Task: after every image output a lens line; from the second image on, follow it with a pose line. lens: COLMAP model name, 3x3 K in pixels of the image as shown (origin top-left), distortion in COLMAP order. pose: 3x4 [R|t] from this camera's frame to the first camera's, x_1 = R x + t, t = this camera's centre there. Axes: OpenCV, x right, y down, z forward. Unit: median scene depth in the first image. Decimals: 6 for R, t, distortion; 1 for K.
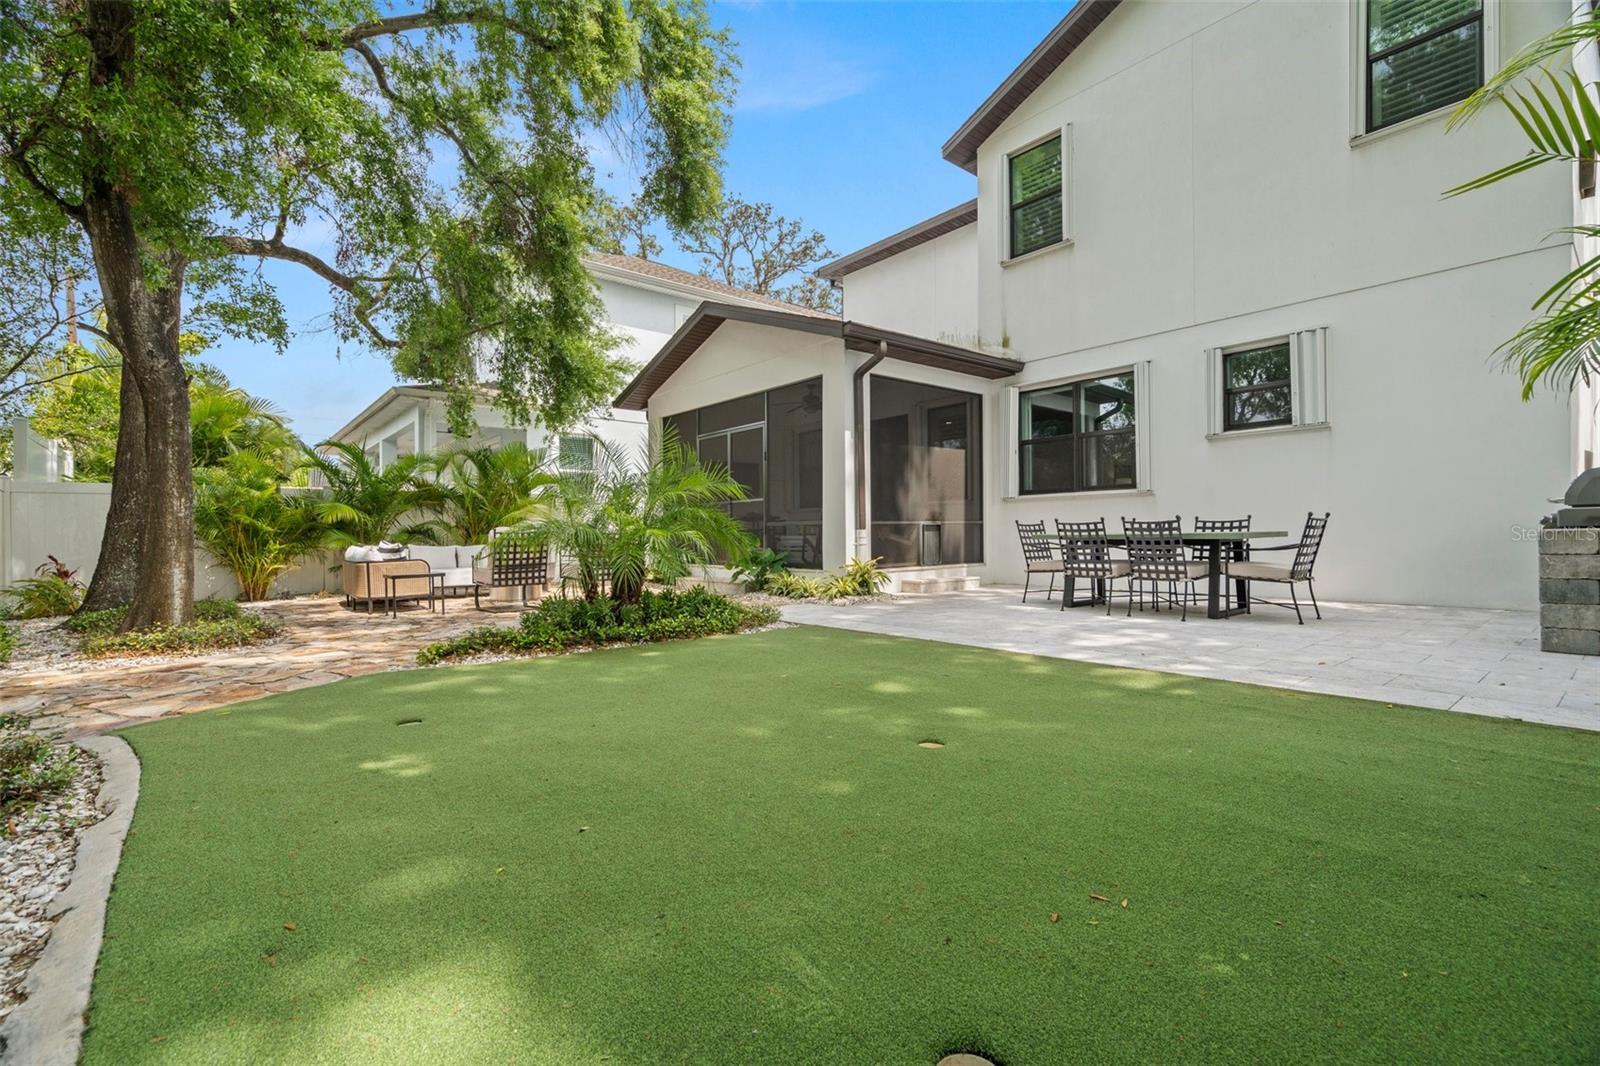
lens RADIAL K [[719.4, 0, 793.9], [0, 719.4, 537.0], [0, 0, 1]] dist [-0.000415, 0.000493]
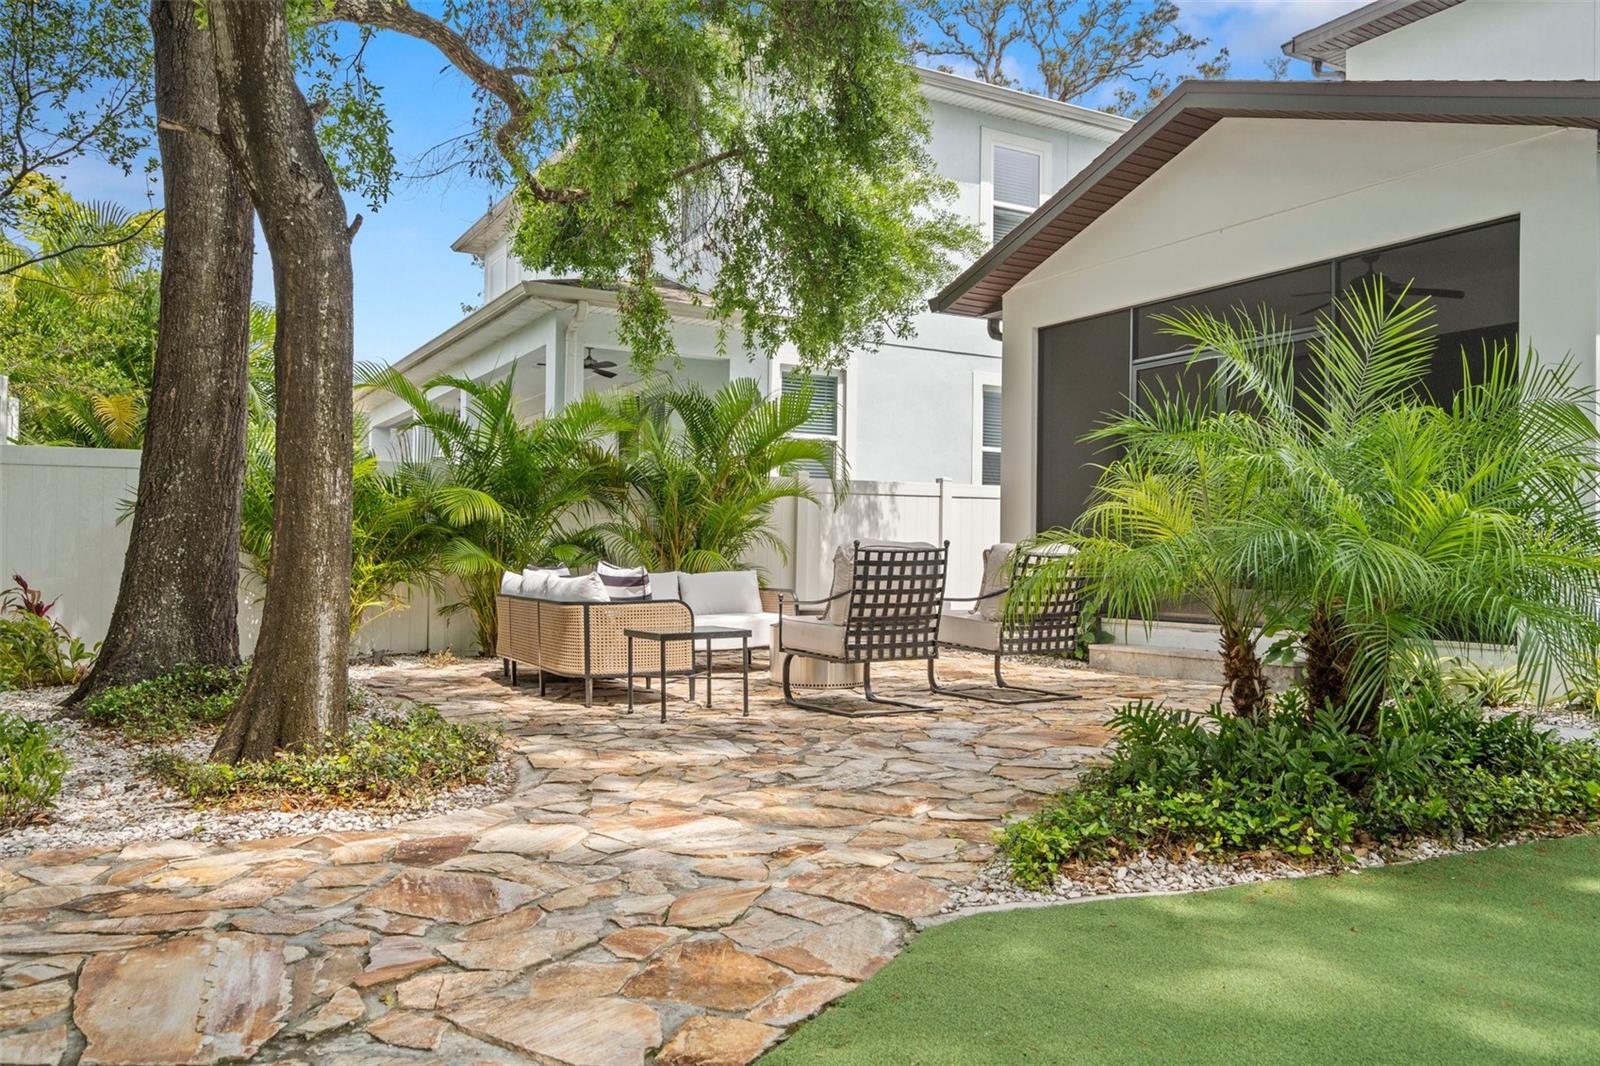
lens RADIAL K [[1233.9, 0, 800.0], [0, 1233.9, 533.0], [0, 0, 1]] dist [0.052353, -0.068165]
pose [[0.984403, 0.016960, -0.175111, -0.271410], [-0.020897, 0.999568, -0.020666, 0.000504], [0.174685, 0.024003, 0.984332, 0.158005]]
